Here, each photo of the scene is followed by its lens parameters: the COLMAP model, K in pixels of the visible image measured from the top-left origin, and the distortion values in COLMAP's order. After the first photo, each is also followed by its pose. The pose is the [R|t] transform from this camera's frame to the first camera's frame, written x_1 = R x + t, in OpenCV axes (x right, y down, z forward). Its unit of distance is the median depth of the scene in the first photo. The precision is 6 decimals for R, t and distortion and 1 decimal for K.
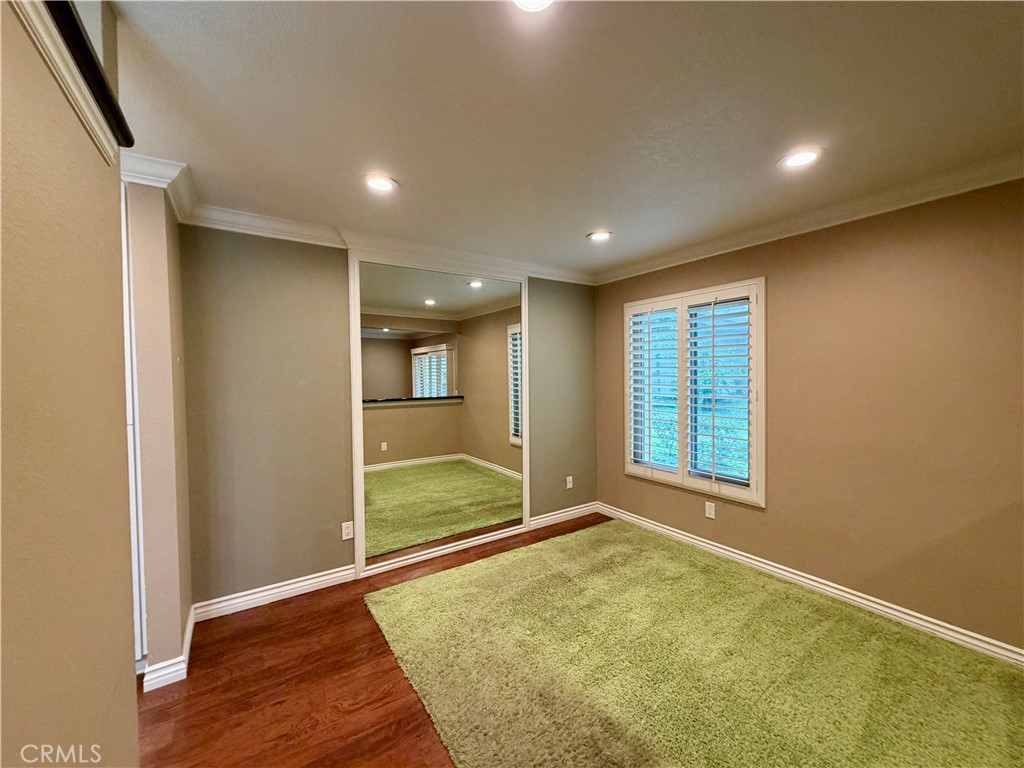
lens RADIAL K [[408.0, 0, 508.9], [0, 408.0, 385.4], [0, 0, 1]] dist [0.001632, -0.000289]
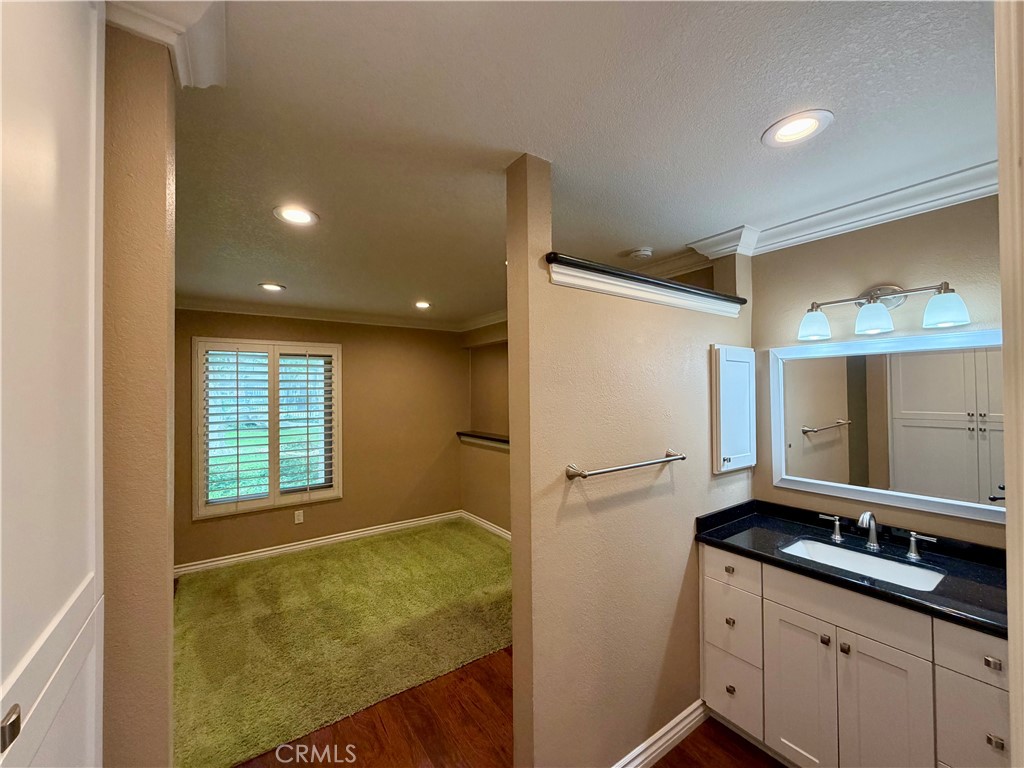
lens RADIAL K [[408.0, 0, 508.9], [0, 408.0, 385.4], [0, 0, 1]] dist [0.001632, -0.000289]
pose [[-0.018302, 0.023932, 0.999546, -0.861611], [0.038734, 0.998980, -0.023209, -0.050406], [-0.999082, 0.038291, -0.019210, 0.391813]]
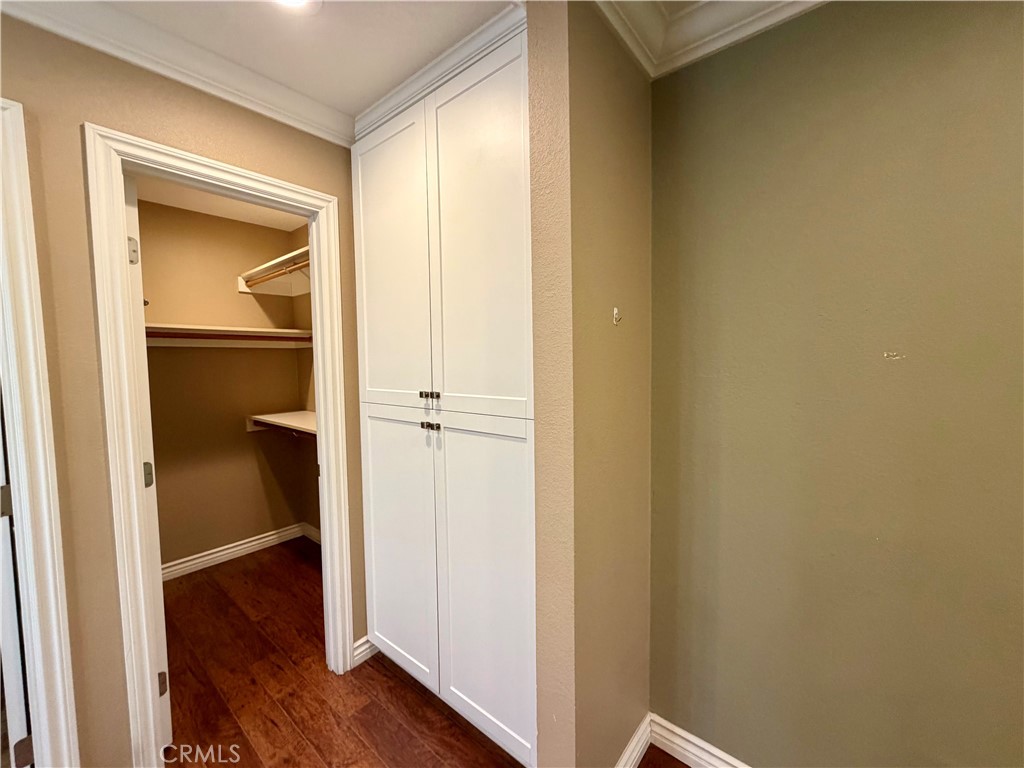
lens RADIAL K [[408.0, 0, 508.9], [0, 408.0, 385.4], [0, 0, 1]] dist [0.001632, -0.000289]
pose [[0.281611, 0.068152, -0.957105, -0.221540], [-0.013887, 0.997659, 0.066954, 0.000210], [0.959428, -0.005563, 0.281899, 0.504752]]
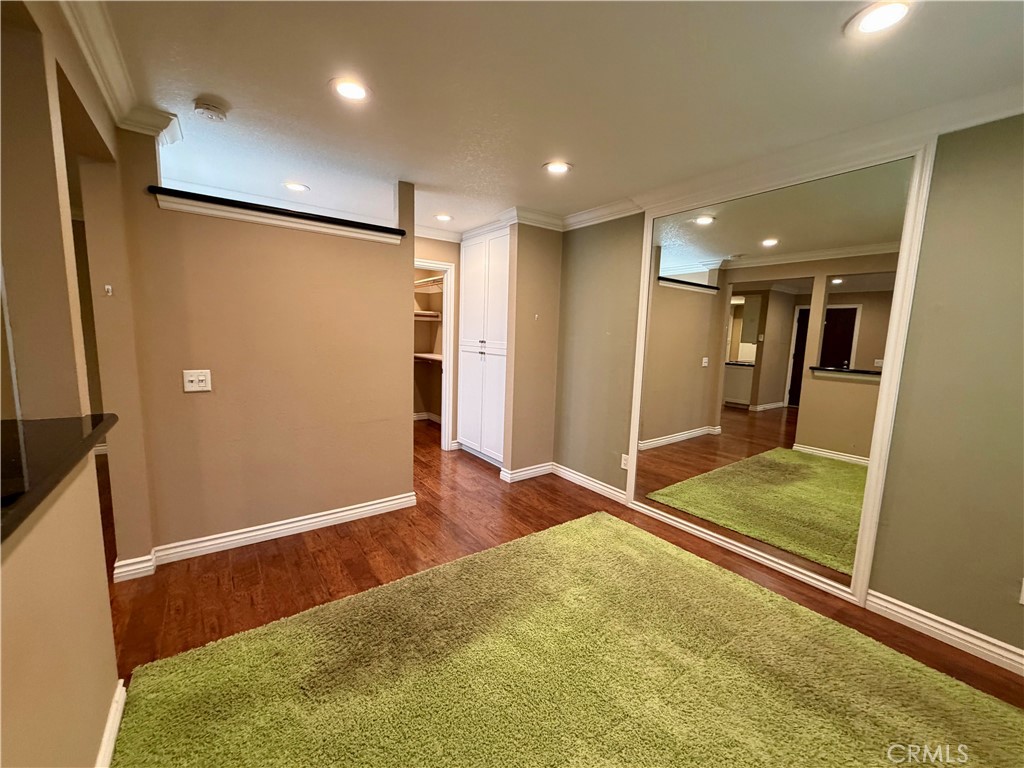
lens RADIAL K [[408.0, 0, 508.9], [0, 408.0, 385.4], [0, 0, 1]] dist [0.001632, -0.000289]
pose [[0.043004, 0.141378, -0.989021, 0.698826], [-0.056766, 0.988684, 0.138861, -0.004991], [0.997461, 0.050171, 0.050543, 0.581360]]
